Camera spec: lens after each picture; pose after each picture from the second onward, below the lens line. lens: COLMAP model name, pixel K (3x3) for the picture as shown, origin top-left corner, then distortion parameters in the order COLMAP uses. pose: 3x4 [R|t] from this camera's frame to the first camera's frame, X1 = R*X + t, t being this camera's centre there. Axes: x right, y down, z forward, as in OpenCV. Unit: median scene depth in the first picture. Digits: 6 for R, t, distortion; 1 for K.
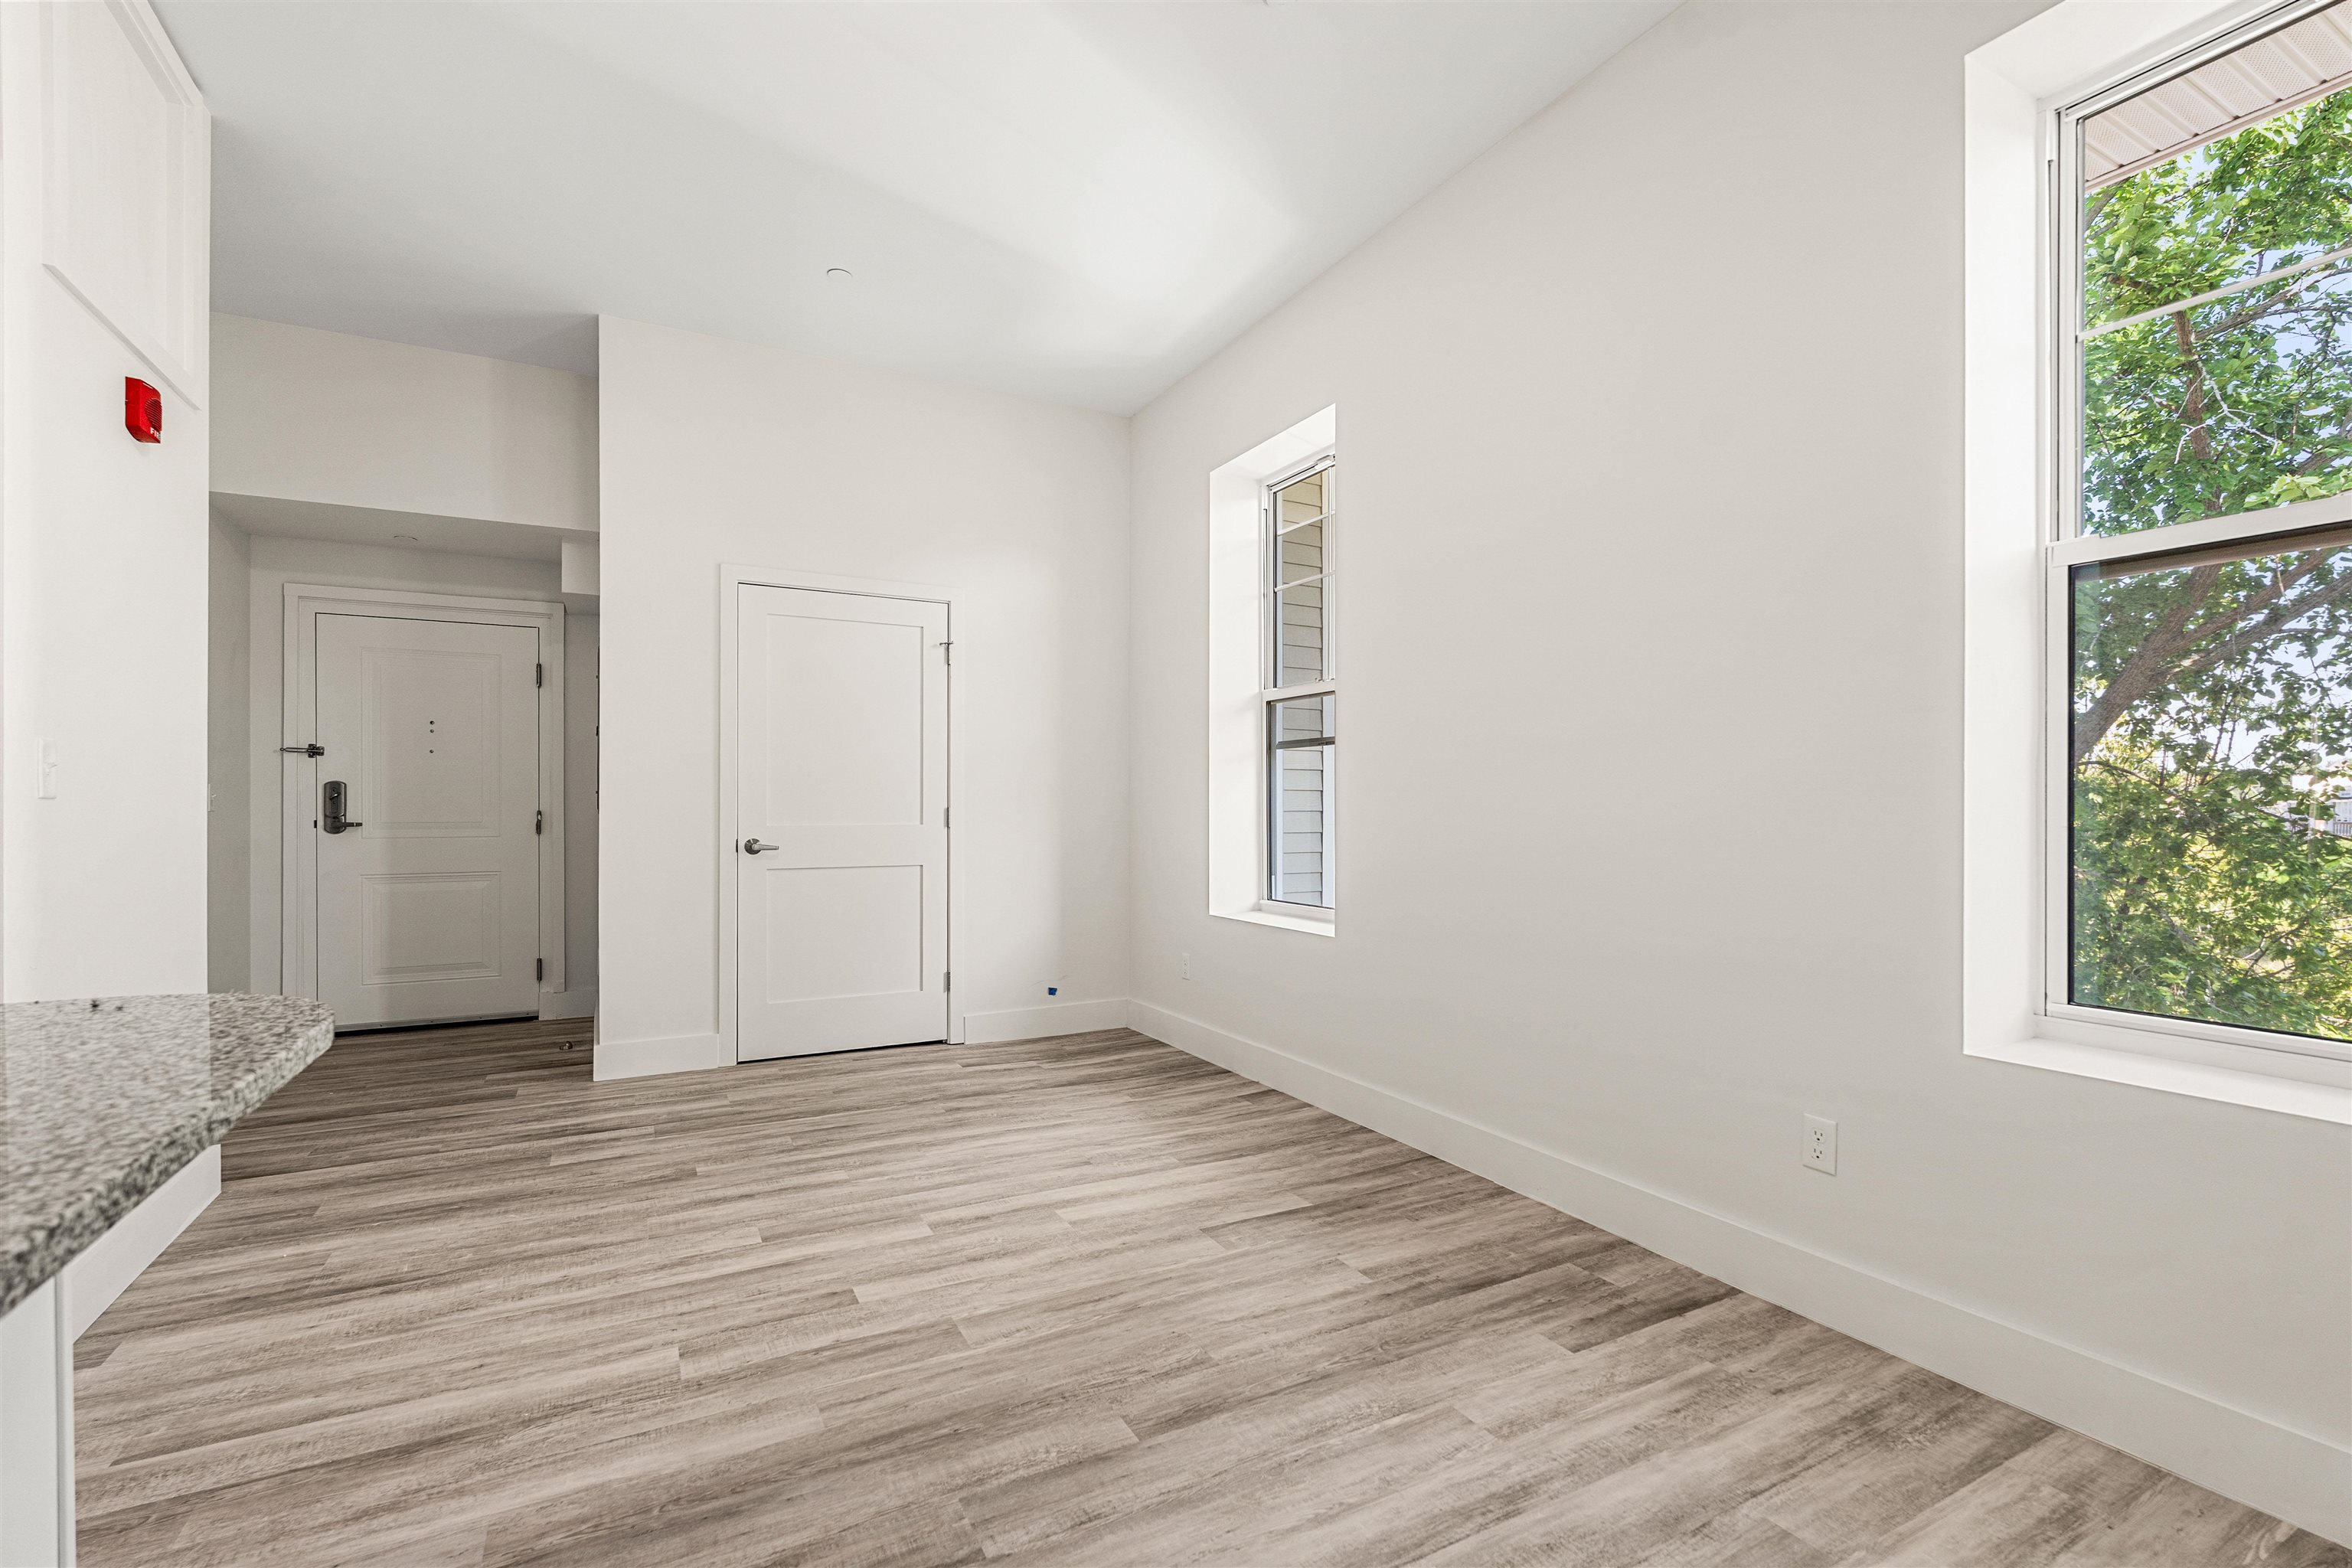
lens RADIAL K [[1045.3, 0, 1173.7], [0, 1045.3, 803.1], [0, 0, 1]] dist [-0.002342, -0.000249]
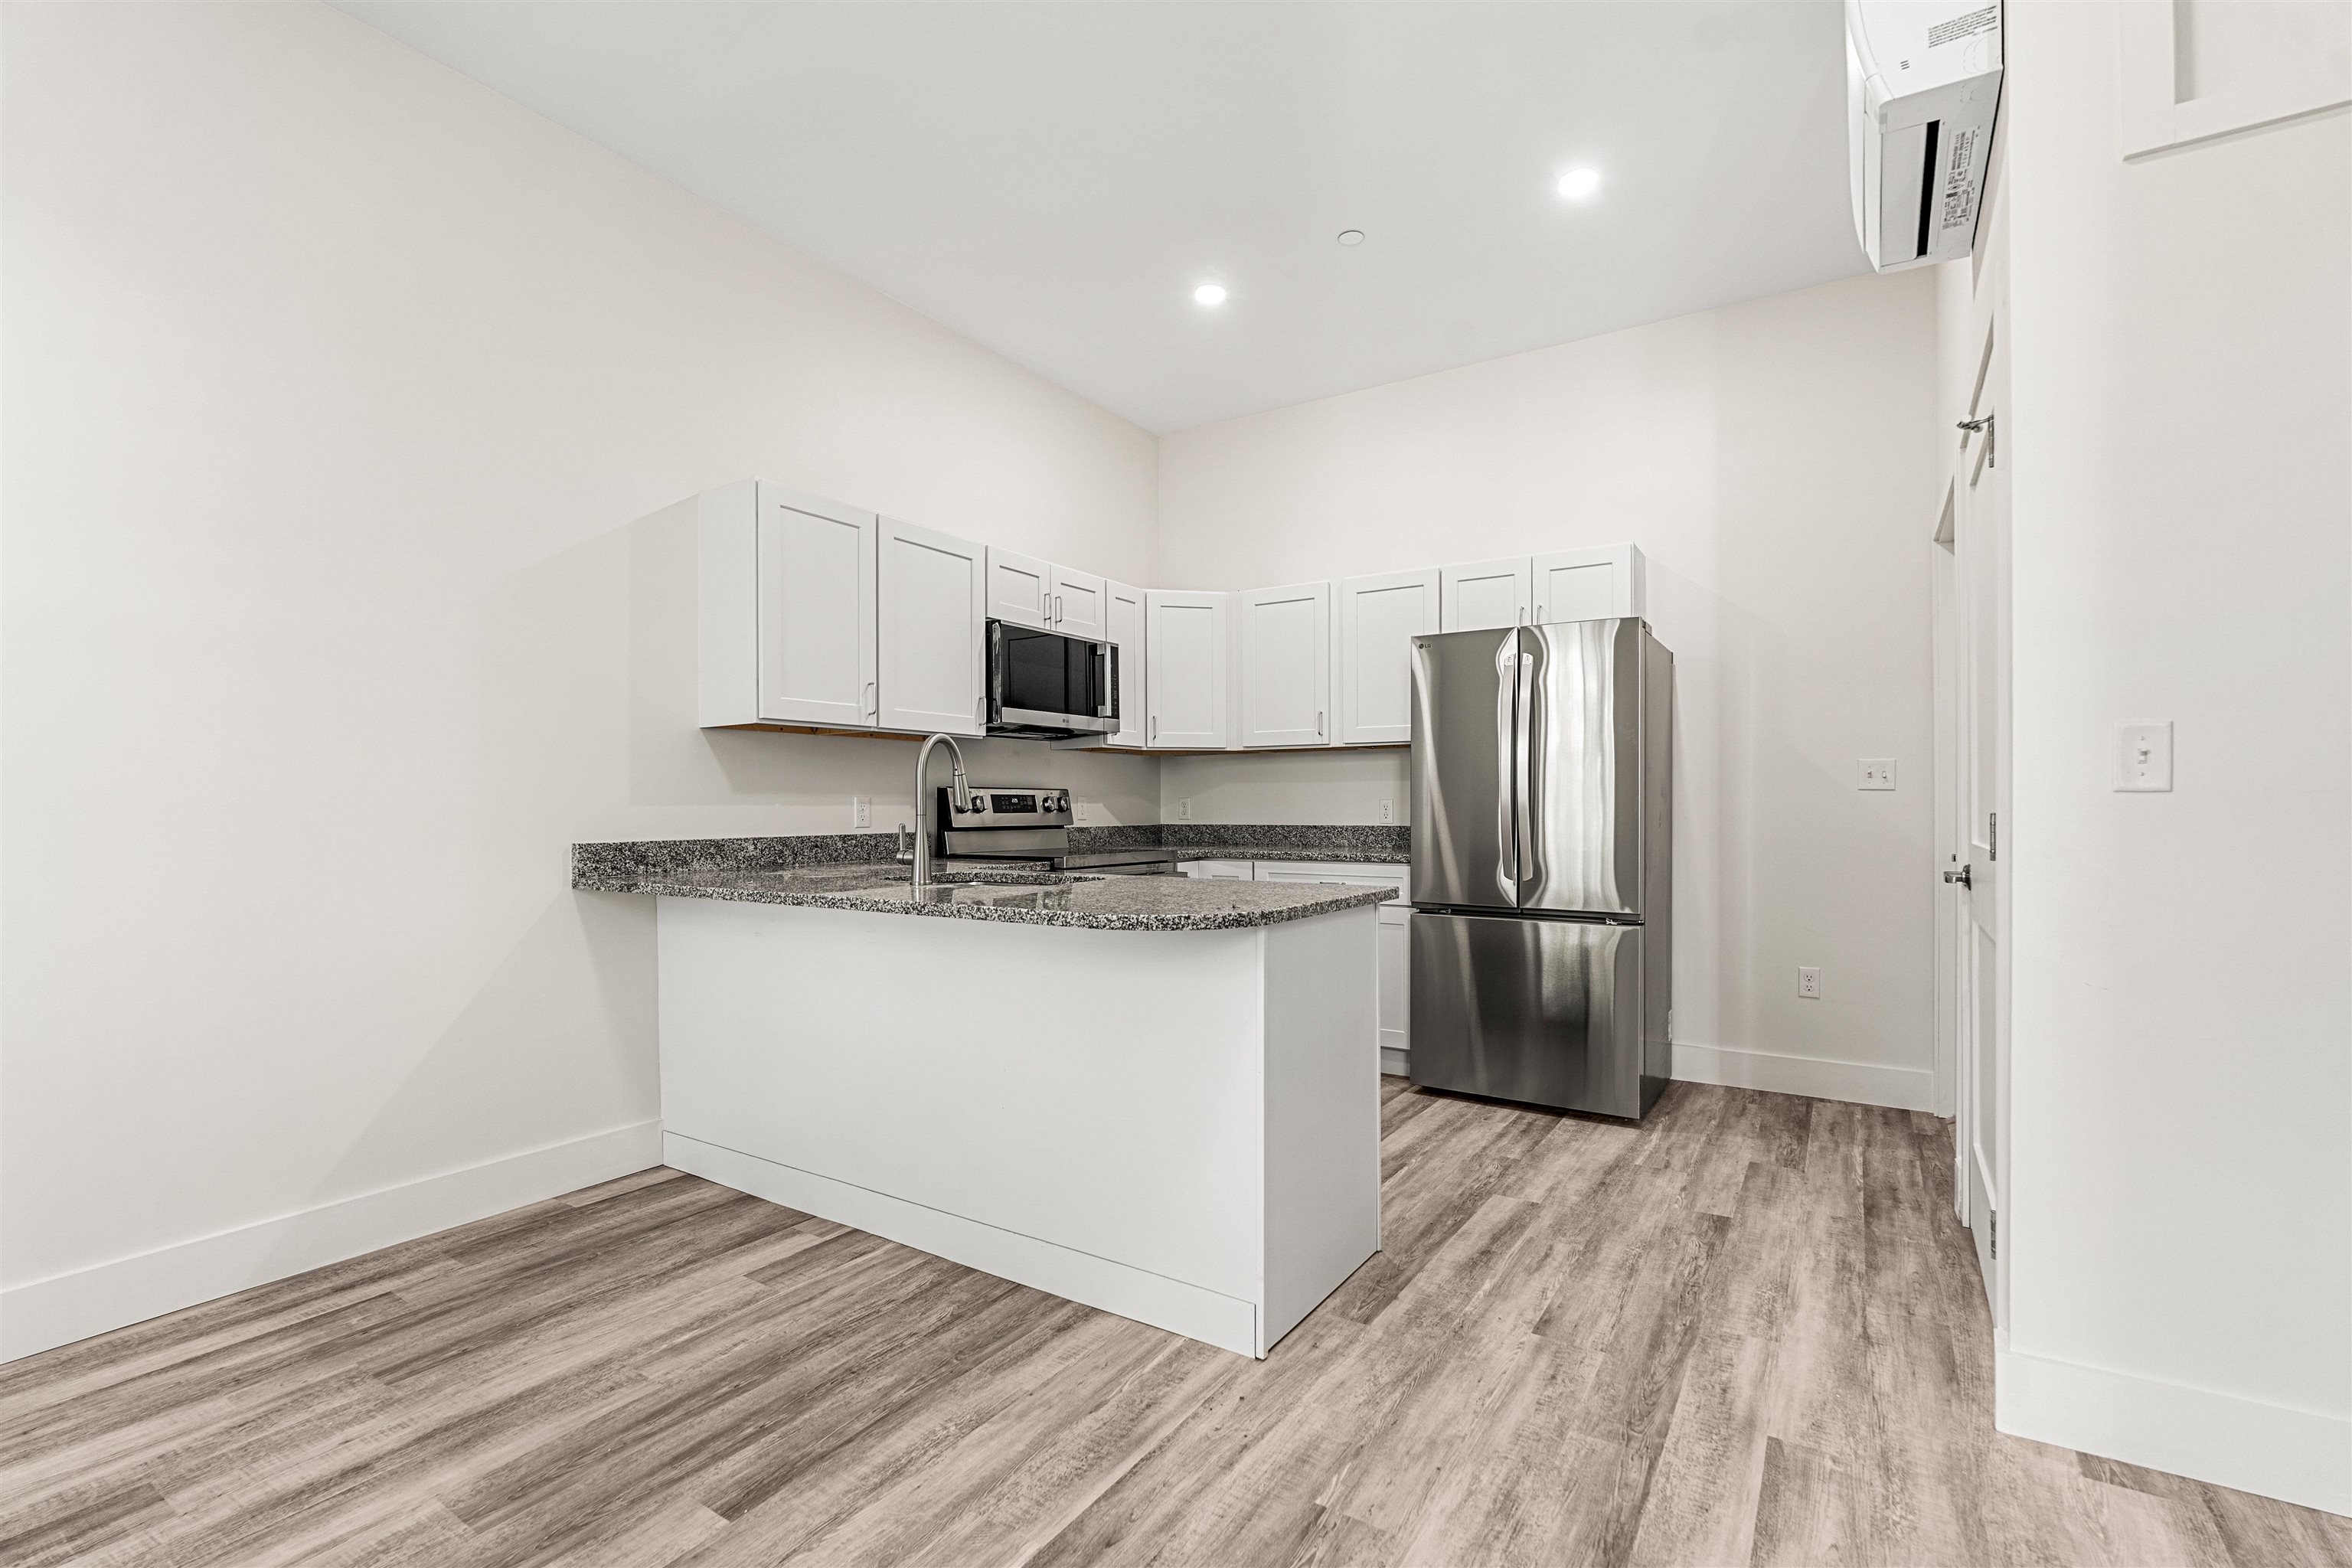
lens RADIAL K [[1047.0, 0, 1186.1], [0, 1047.0, 798.9], [0, 0, 1]] dist [-0.000849, -0.000639]
pose [[-0.874276, 0.003688, -0.485415, -0.004259], [0.005825, 0.999979, -0.002895, -0.000515], [0.485394, -0.005359, -0.874279, 1.079094]]
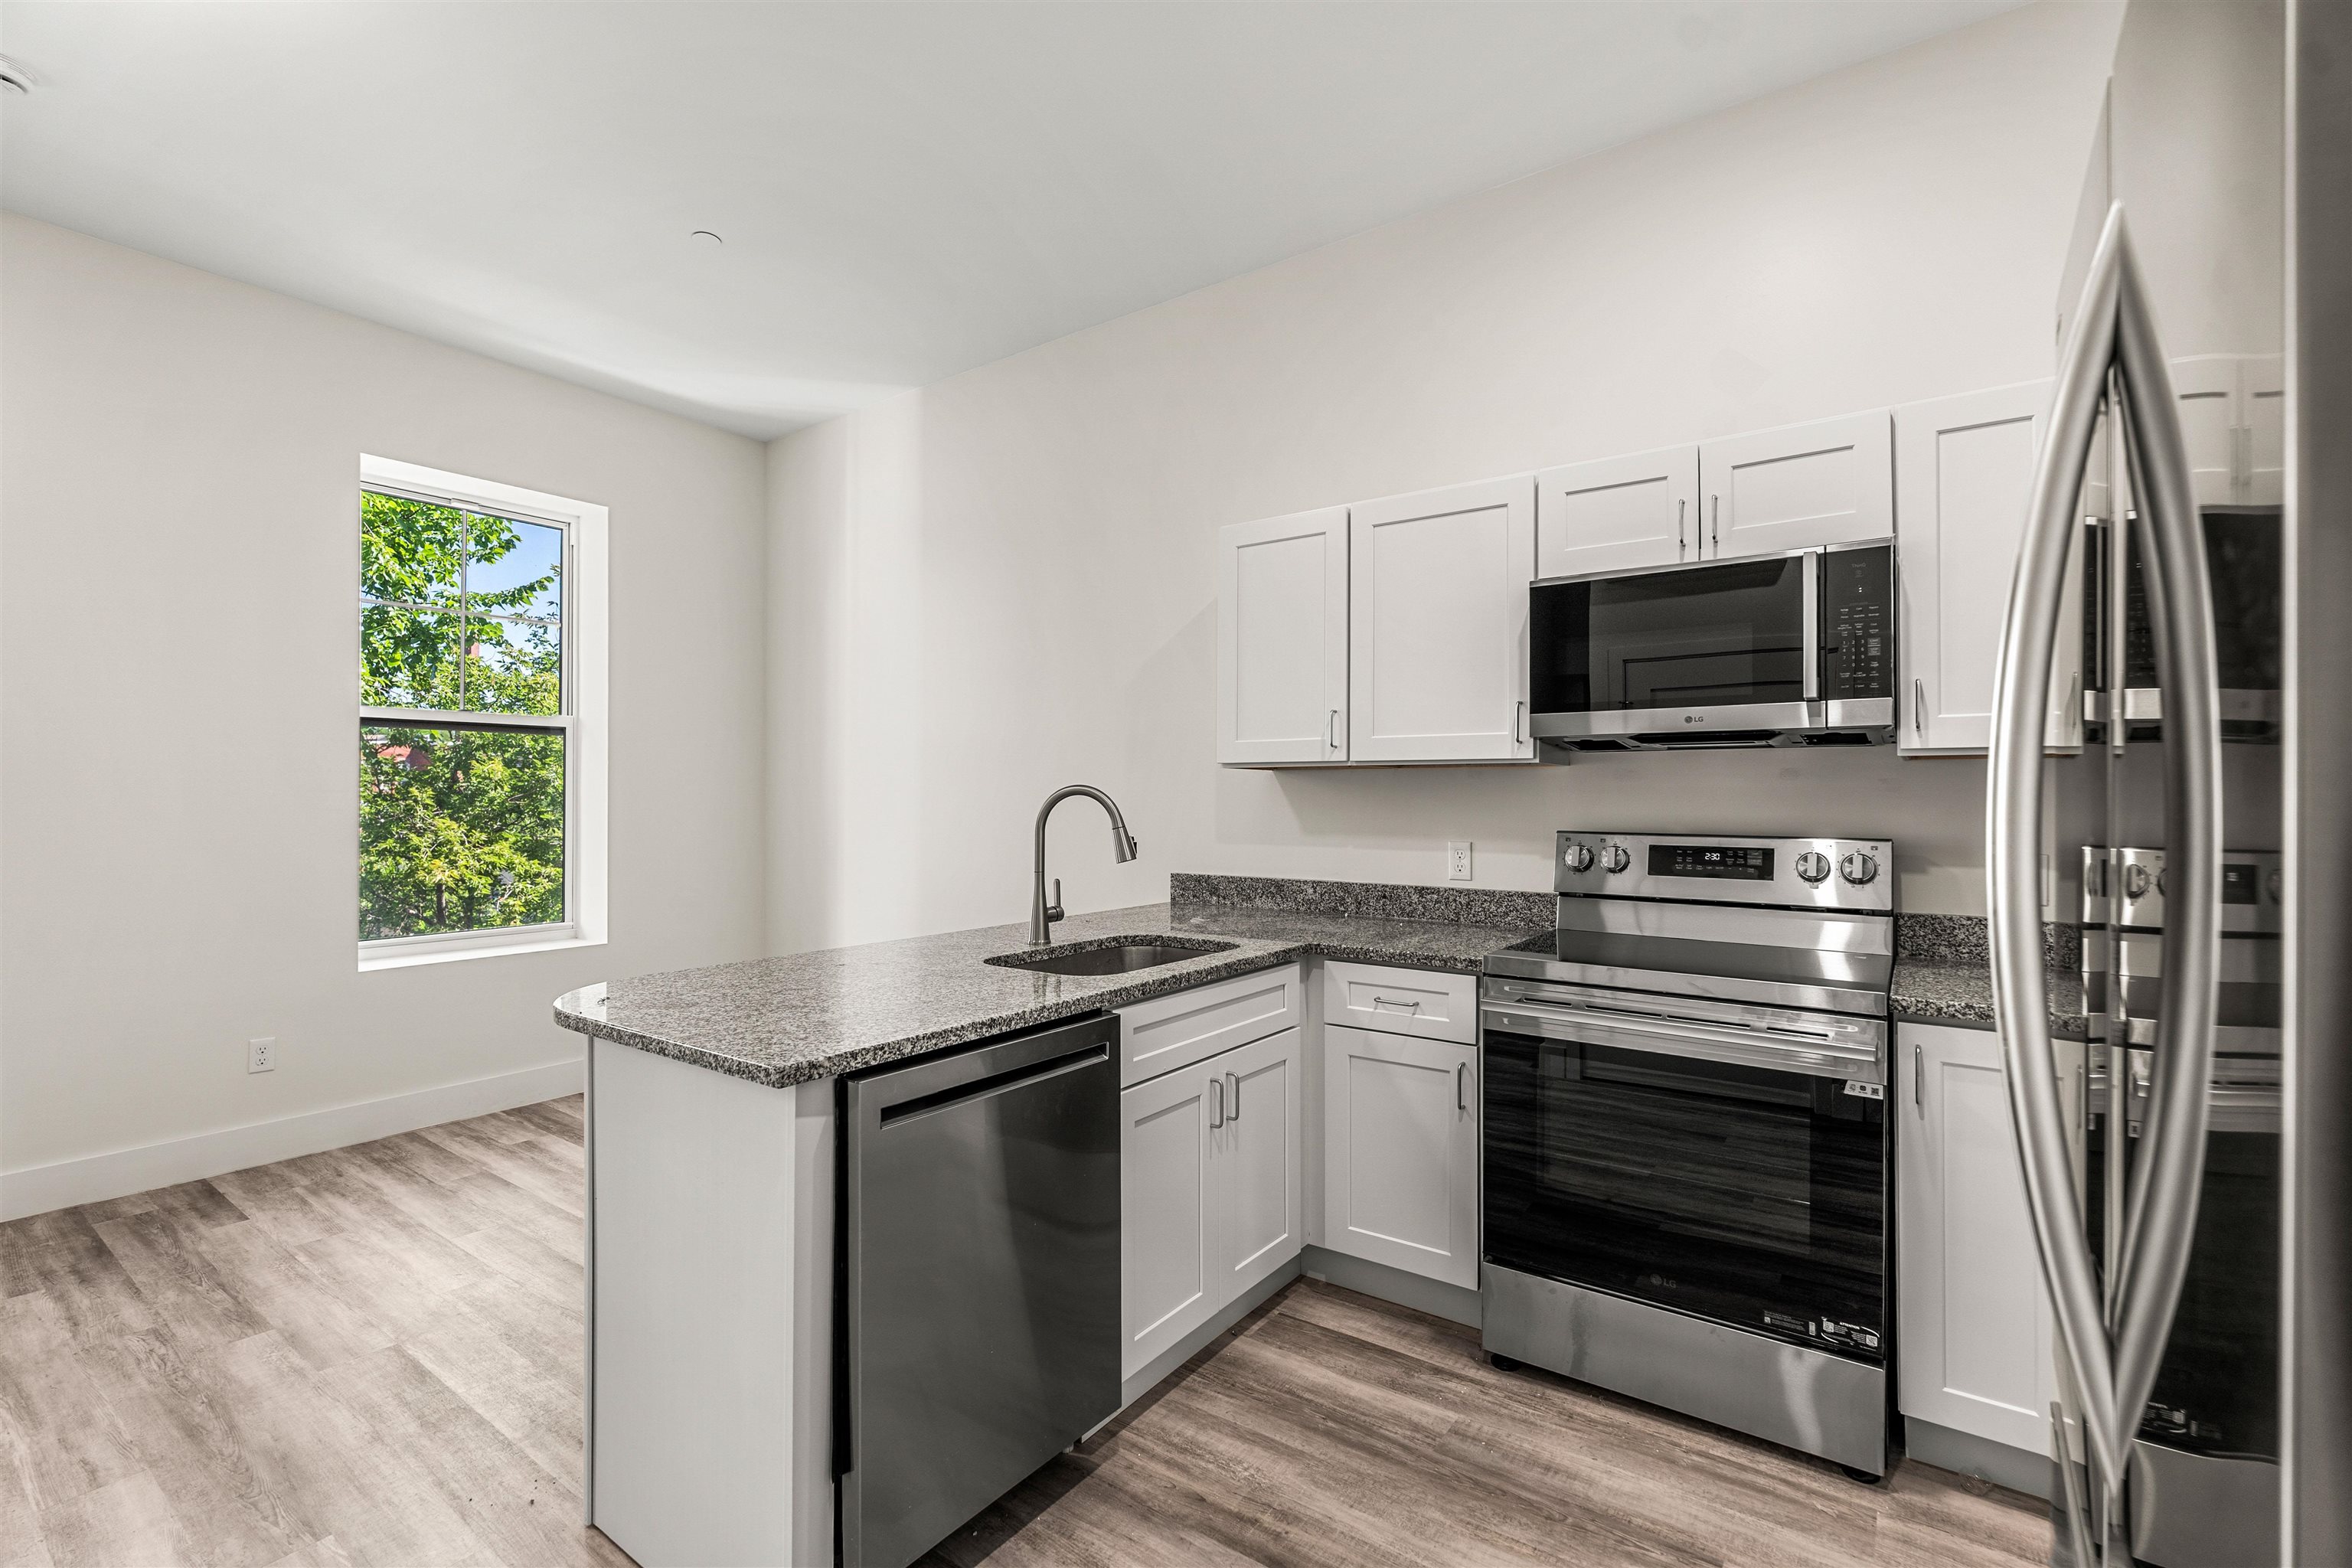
lens RADIAL K [[1045.2, 0, 1180.0], [0, 1045.2, 785.8], [0, 0, 1]] dist [0.000599, -0.000017]
pose [[-0.435646, 0.009669, 0.900066, -1.242915], [0.001625, 0.999949, -0.009955, -0.061827], [-0.900117, -0.002874, -0.435639, 0.363960]]
